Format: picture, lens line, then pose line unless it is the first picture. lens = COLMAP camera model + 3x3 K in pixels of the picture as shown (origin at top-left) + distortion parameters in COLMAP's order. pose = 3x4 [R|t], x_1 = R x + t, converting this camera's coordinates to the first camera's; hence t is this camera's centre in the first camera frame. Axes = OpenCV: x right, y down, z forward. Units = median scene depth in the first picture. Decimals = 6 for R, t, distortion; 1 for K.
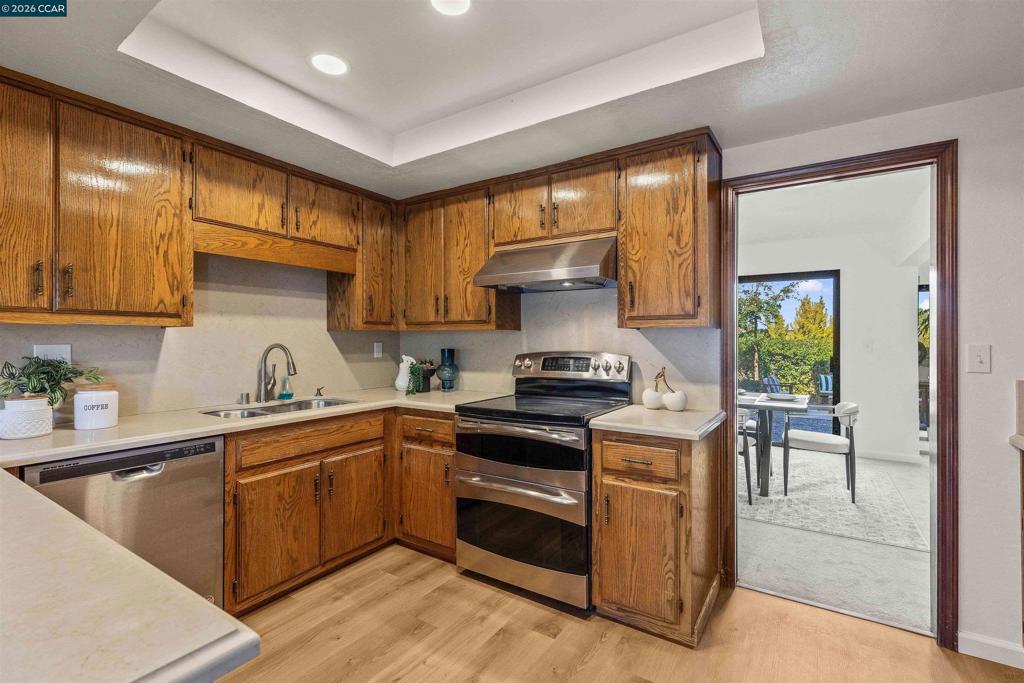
lens RADIAL K [[459.6, 0, 509.6], [0, 459.6, 340.2], [0, 0, 1]] dist [-0.000492, -0.000518]
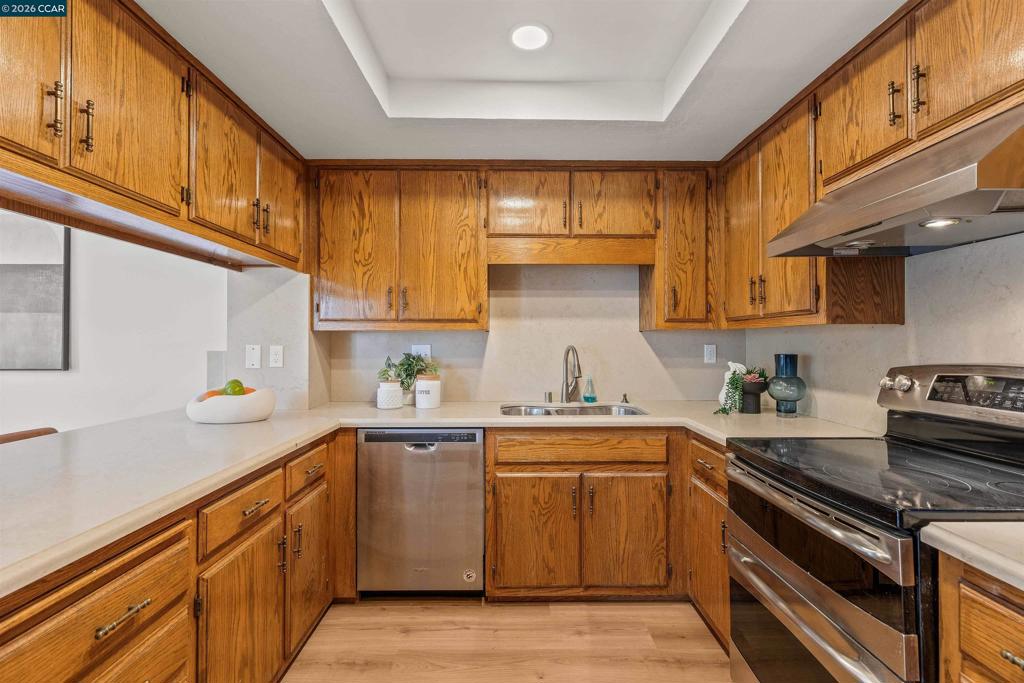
lens RADIAL K [[459.6, 0, 511.6], [0, 459.6, 340.2], [0, 0, 1]] dist [-0.000492, -0.000518]
pose [[0.561693, -0.003243, -0.827340, 0.252336], [-0.000204, 0.999992, -0.004059, 0.000852], [0.827346, 0.002449, 0.561687, 0.345201]]
